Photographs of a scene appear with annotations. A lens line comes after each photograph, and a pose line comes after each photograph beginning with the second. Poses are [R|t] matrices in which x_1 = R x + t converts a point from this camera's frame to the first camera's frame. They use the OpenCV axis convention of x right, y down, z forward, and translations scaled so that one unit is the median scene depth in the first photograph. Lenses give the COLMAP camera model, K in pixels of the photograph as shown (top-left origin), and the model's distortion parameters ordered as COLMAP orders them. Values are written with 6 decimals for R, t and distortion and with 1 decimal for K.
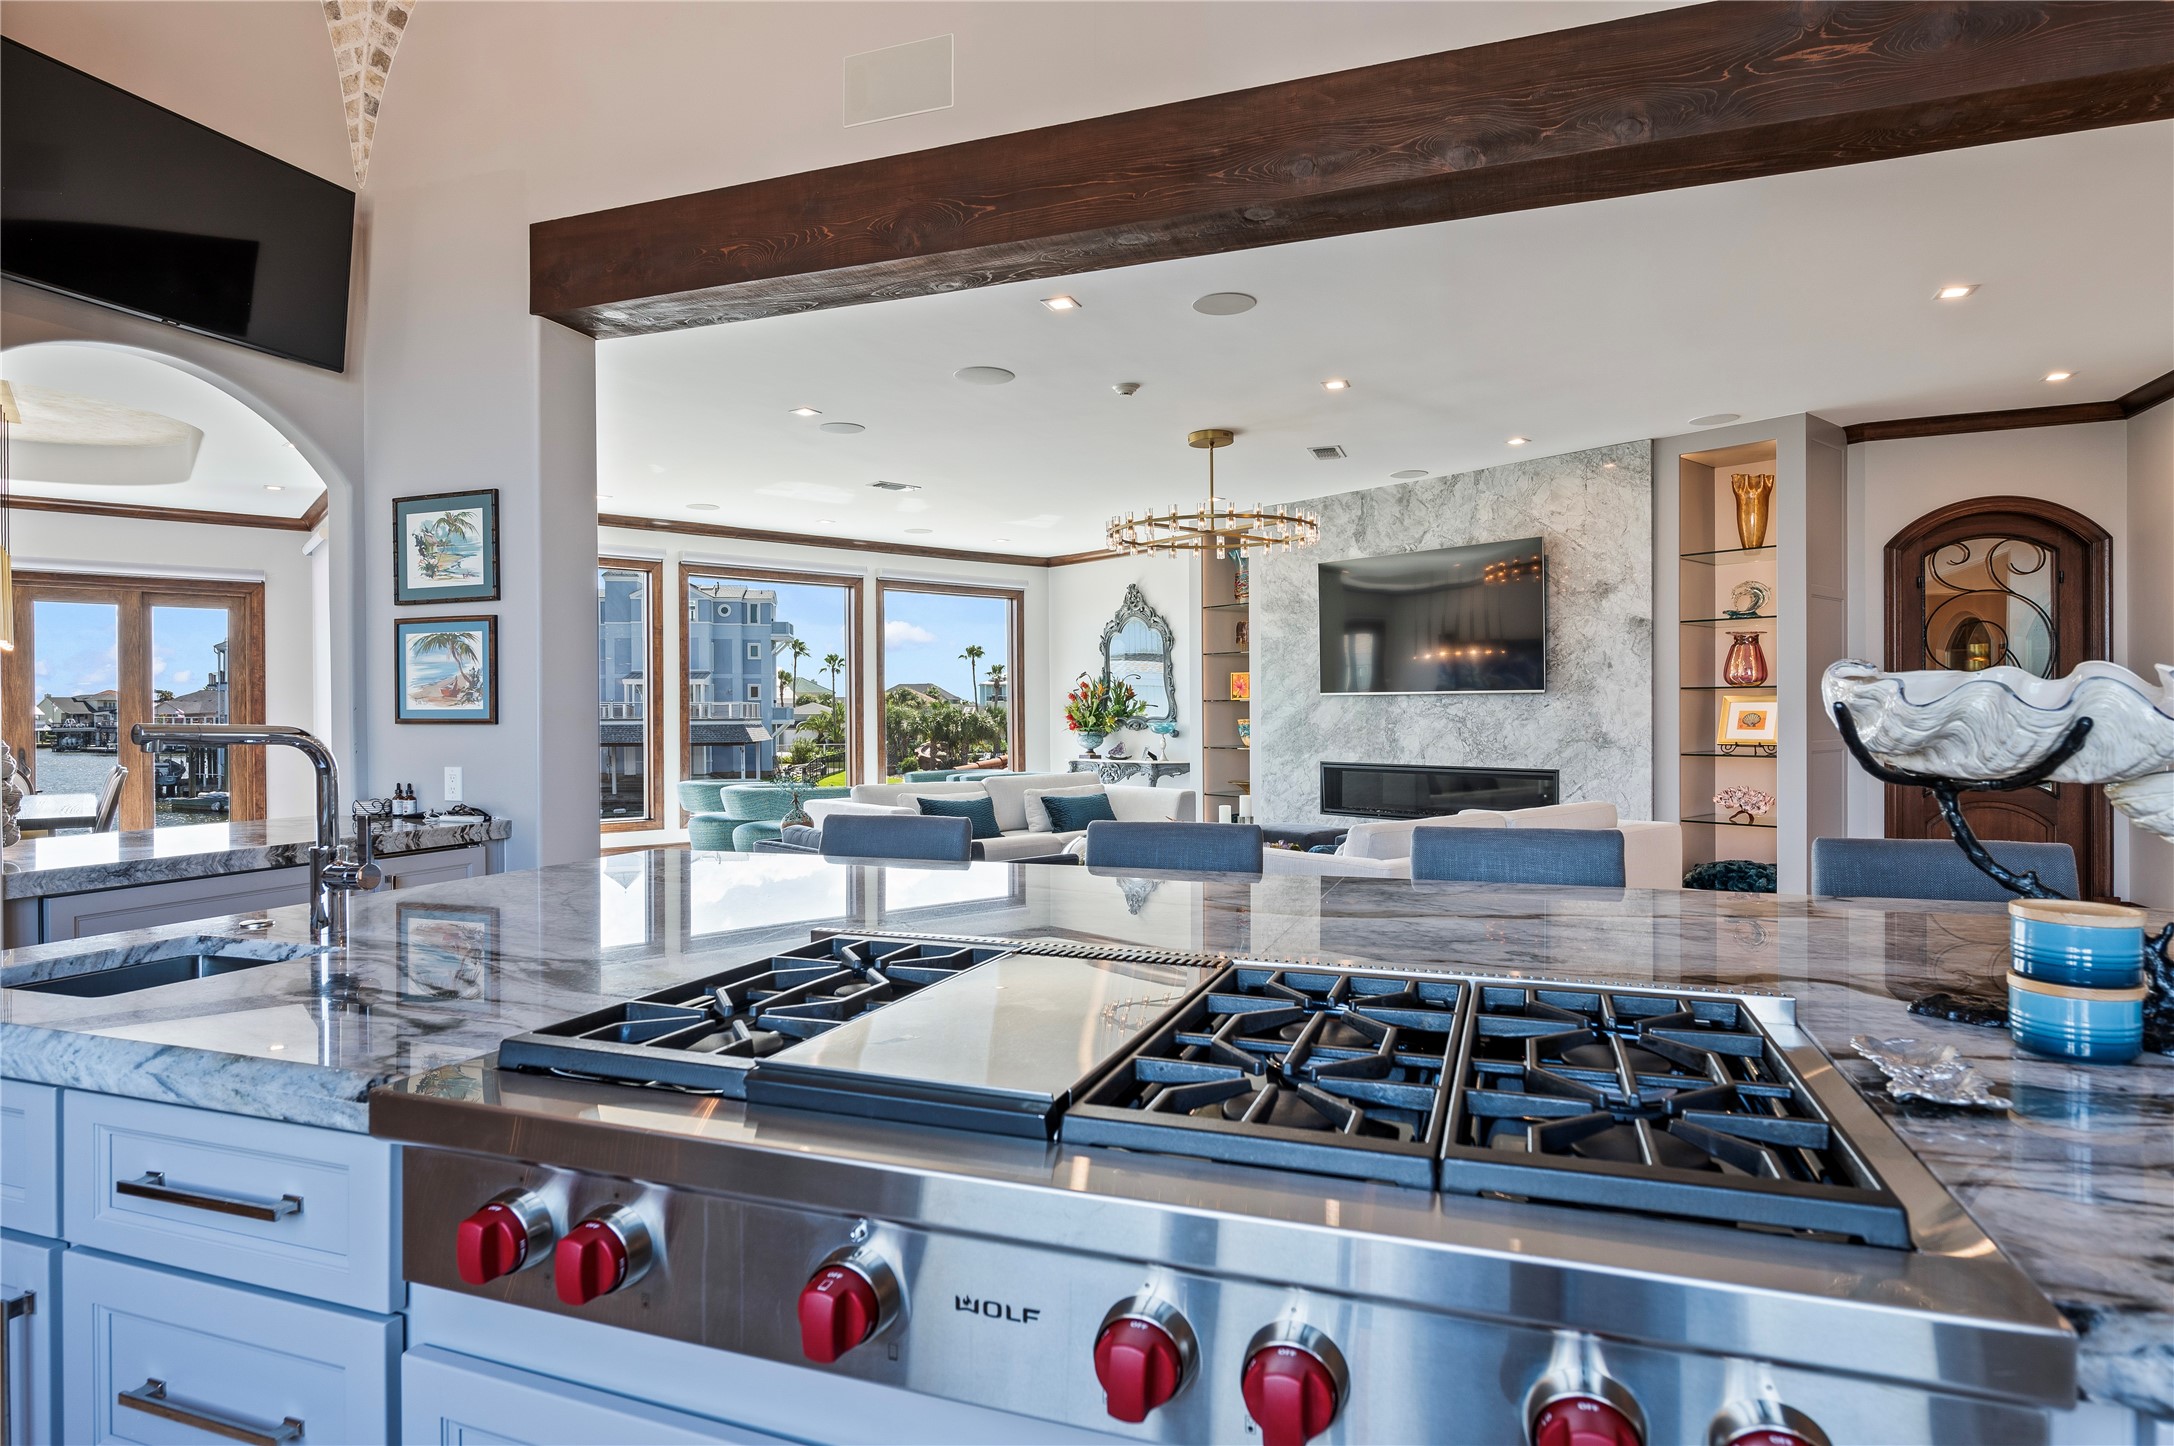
lens RADIAL K [[1128.5, 0, 1099.0], [0, 1128.5, 722.7], [0, 0, 1]] dist [-0.004794, -0.000837]
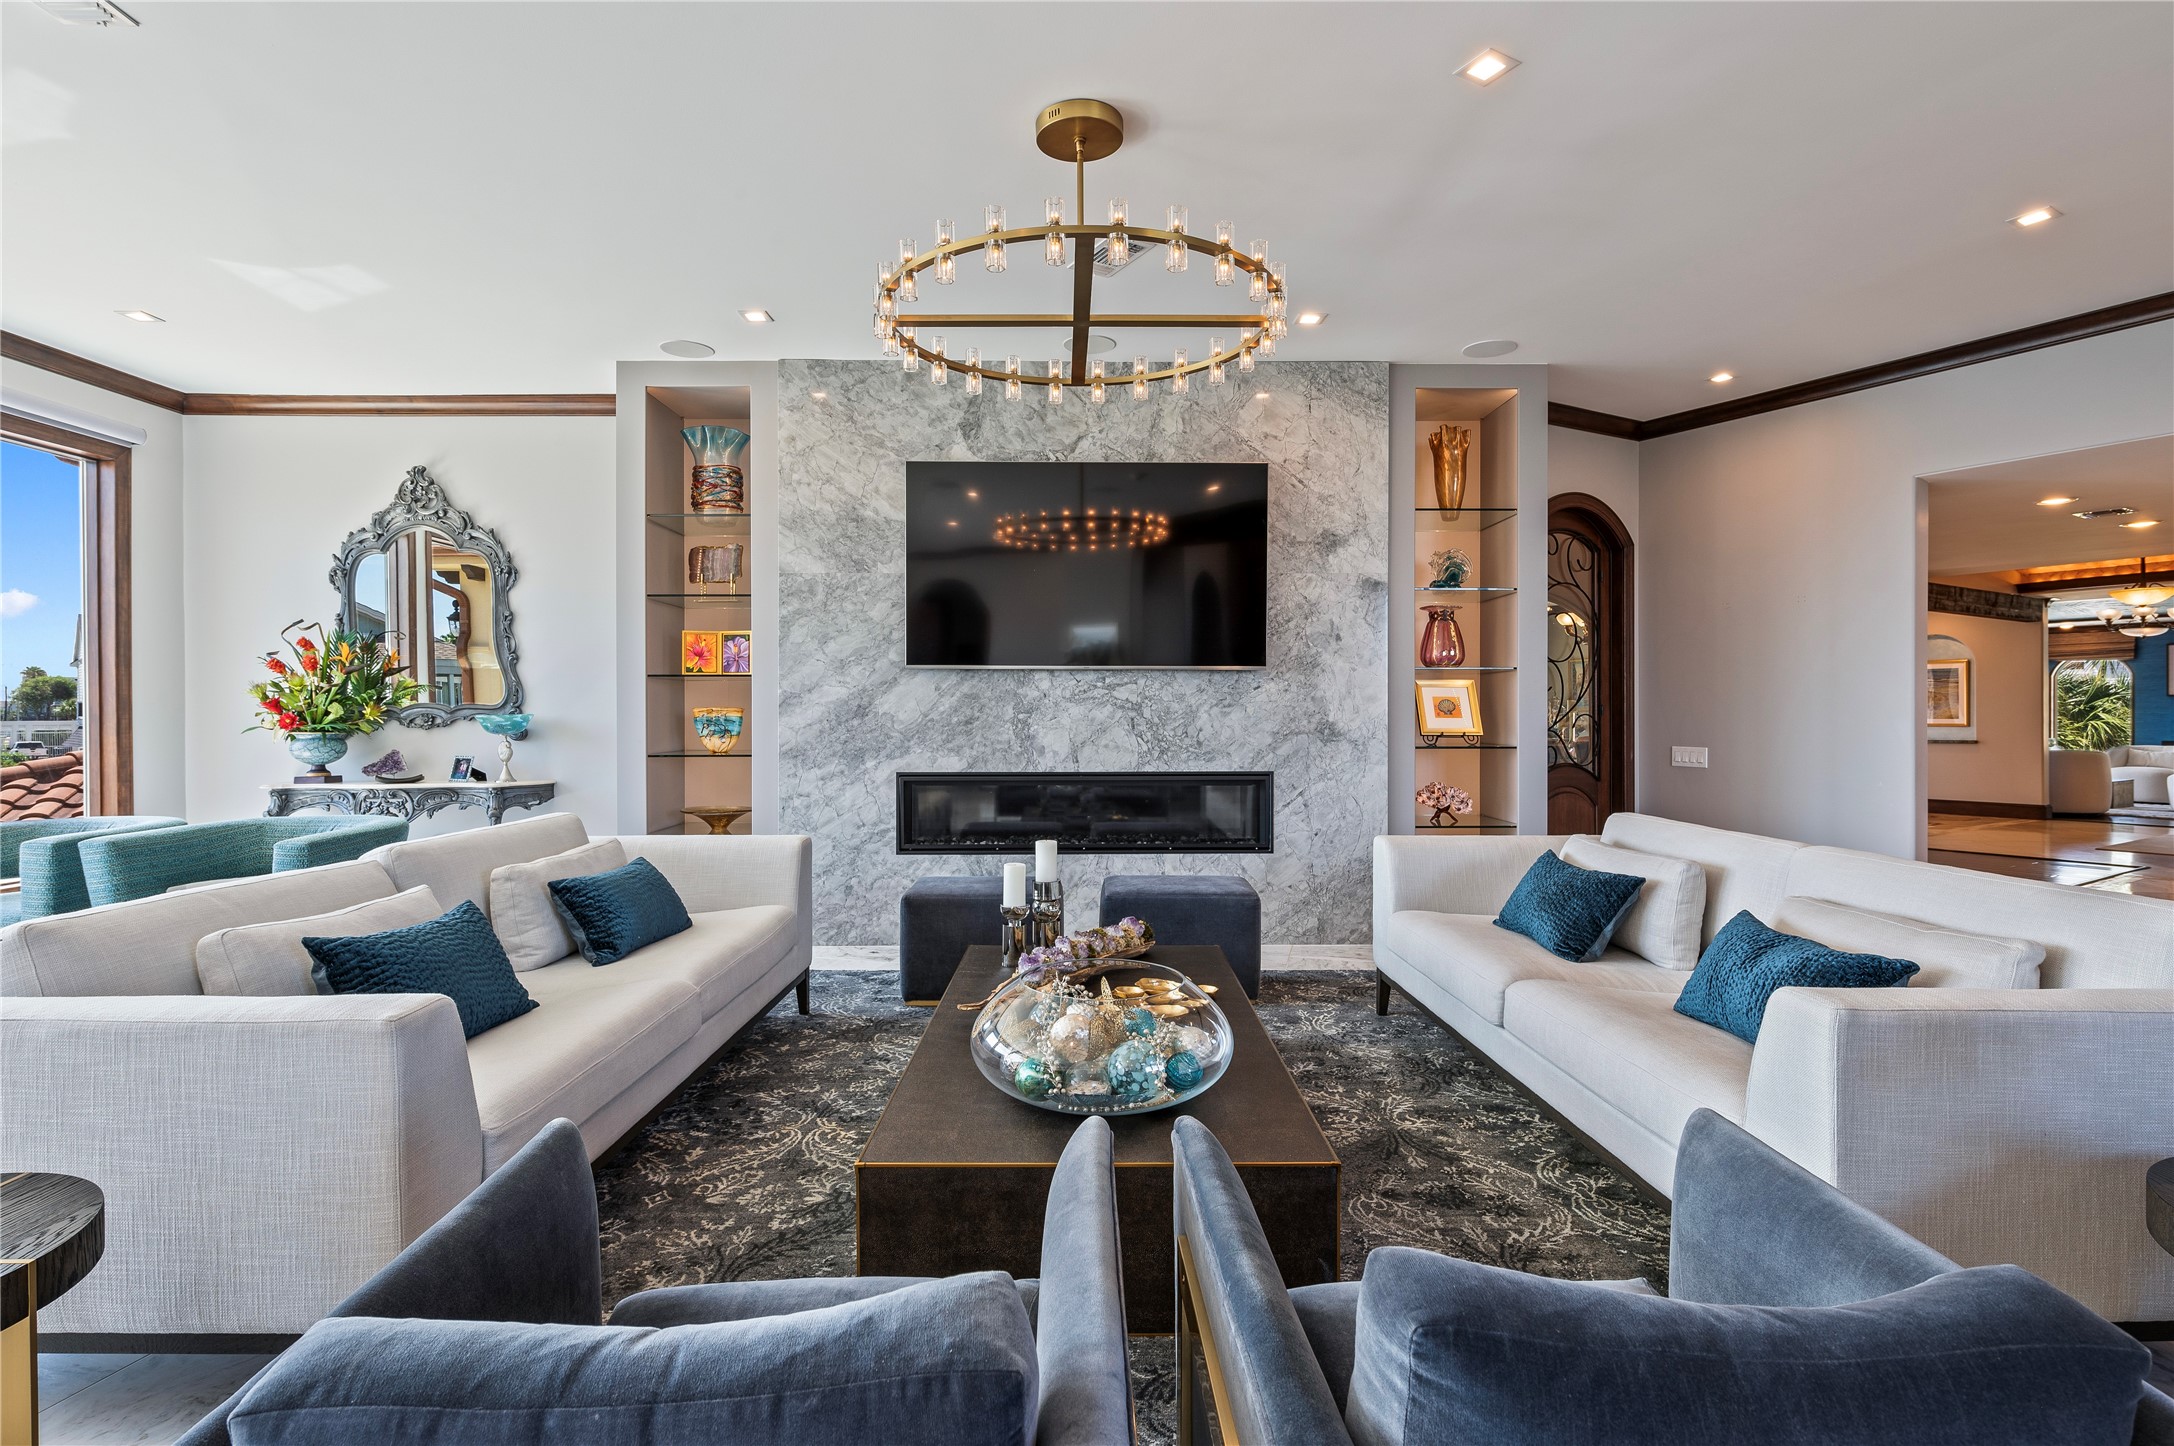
lens RADIAL K [[1060.6, 0, 1074.4], [0, 1060.6, 721.0], [0, 0, 1]] dist [-0.002861, -0.000491]
pose [[0.663728, -0.001187, 0.747973, -0.222398], [0.004806, 0.999985, -0.002678, 0.008709], [-0.747959, 0.005372, 0.663723, 0.621614]]
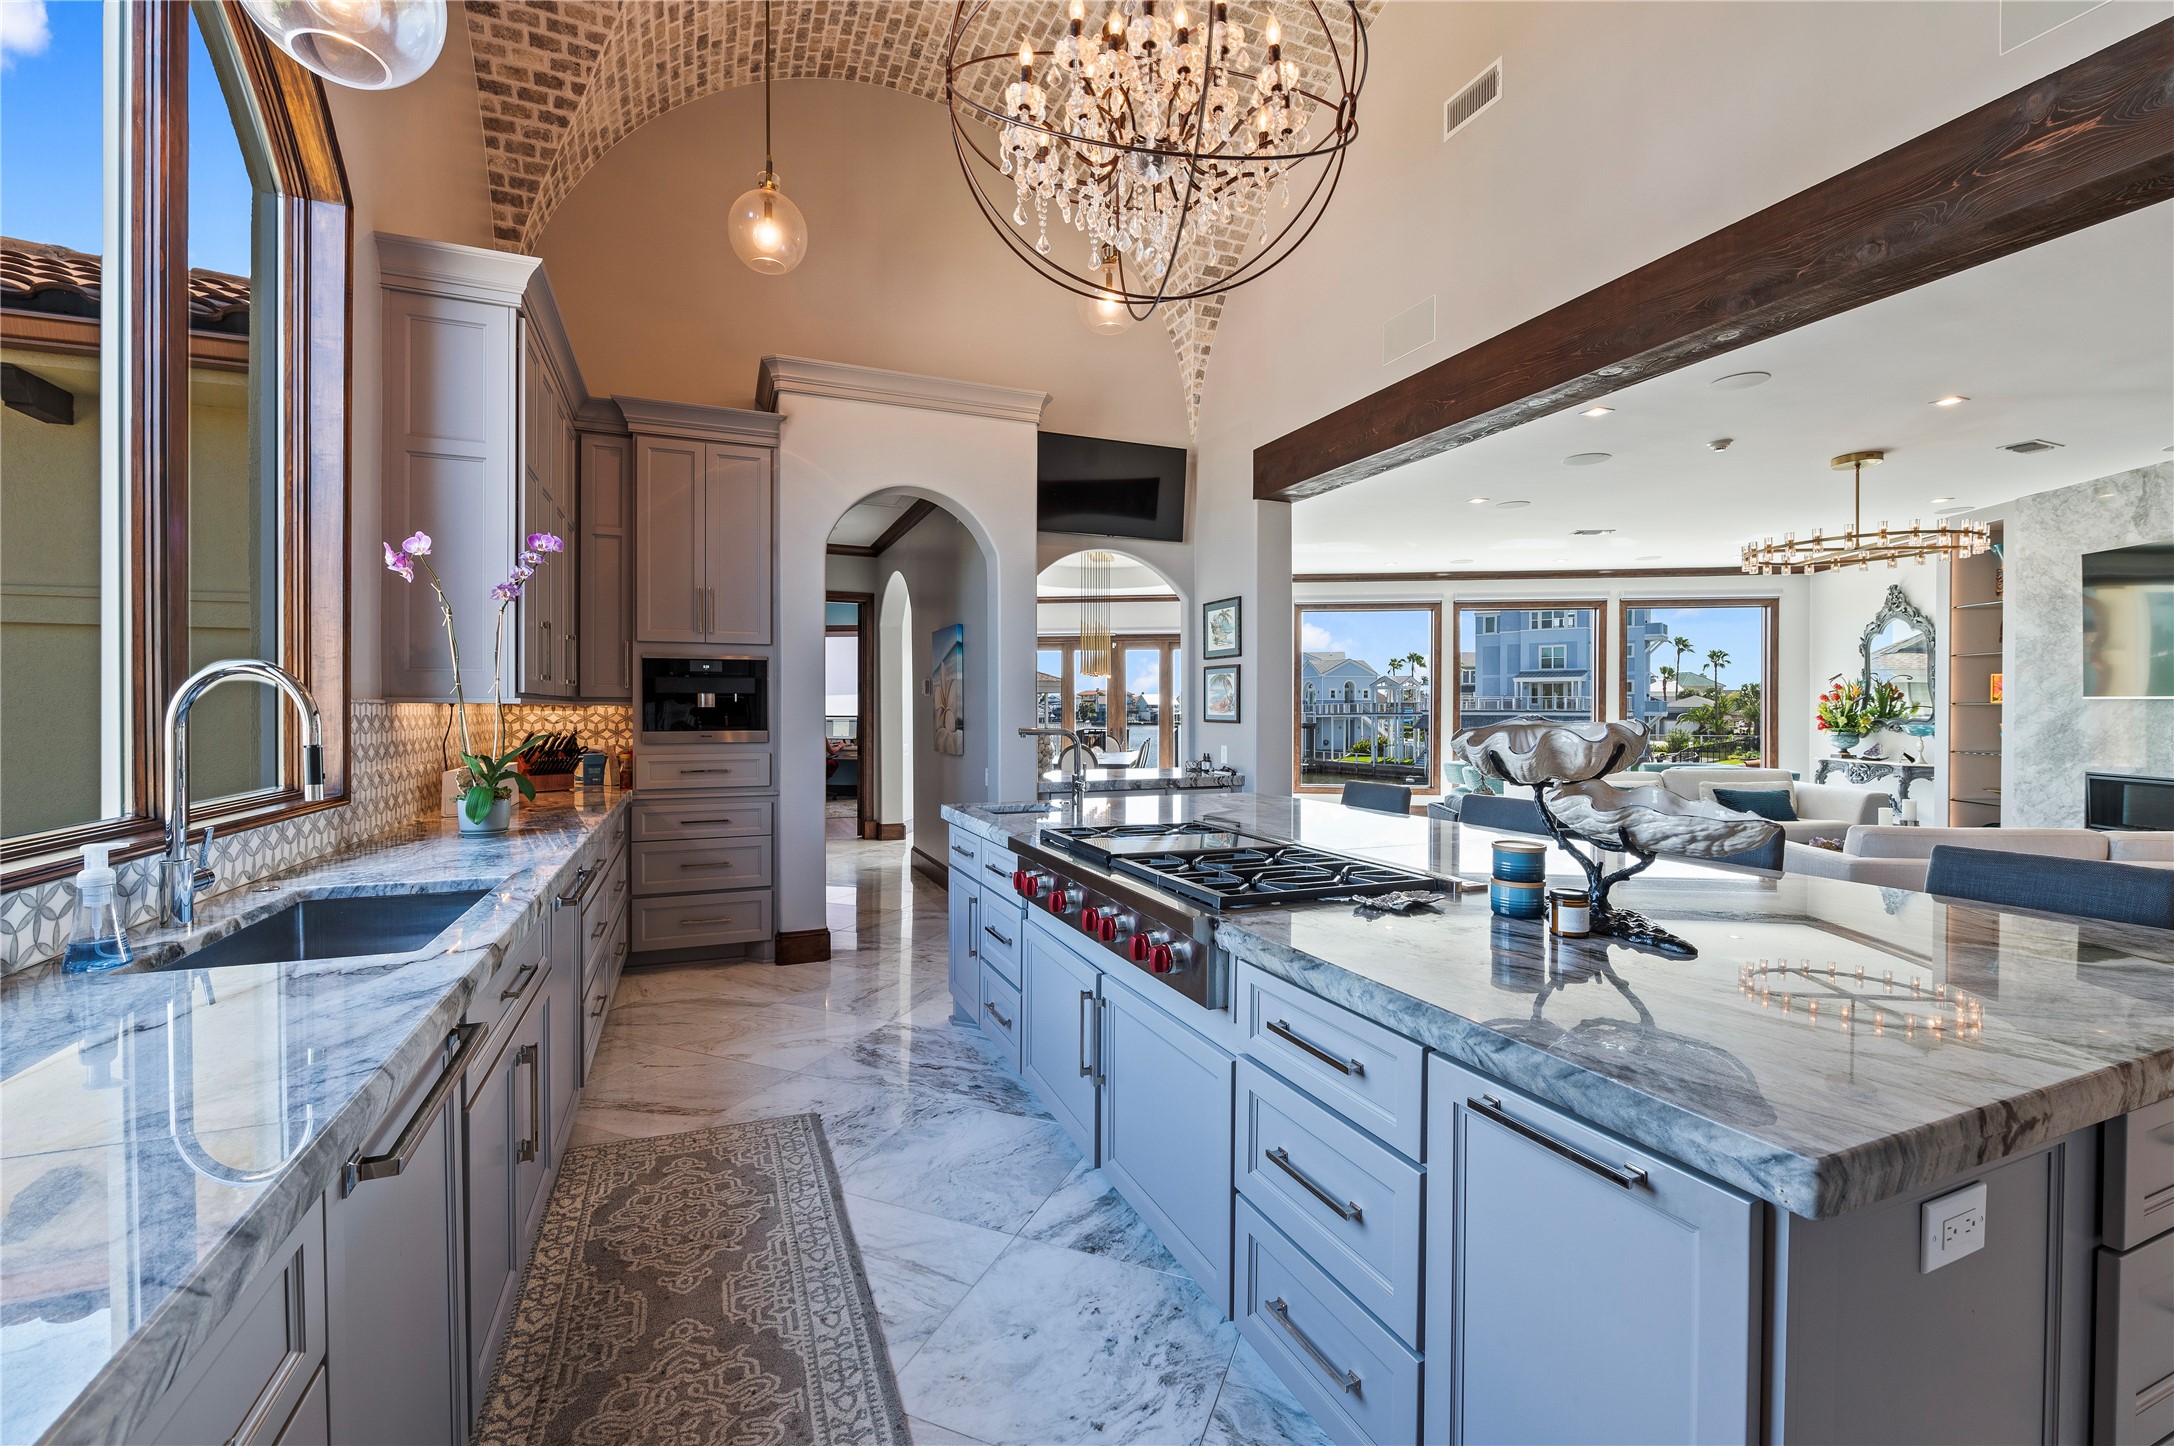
lens RADIAL K [[929.1, 0, 1091.0], [0, 929.1, 716.1], [0, 0, 1]] dist [-0.000908, -0.000866]
pose [[0.660715, 0.010957, -0.750557, 0.268497], [-0.007382, 0.999940, 0.008098, -0.012625], [0.750601, 0.000190, 0.660756, -0.113616]]
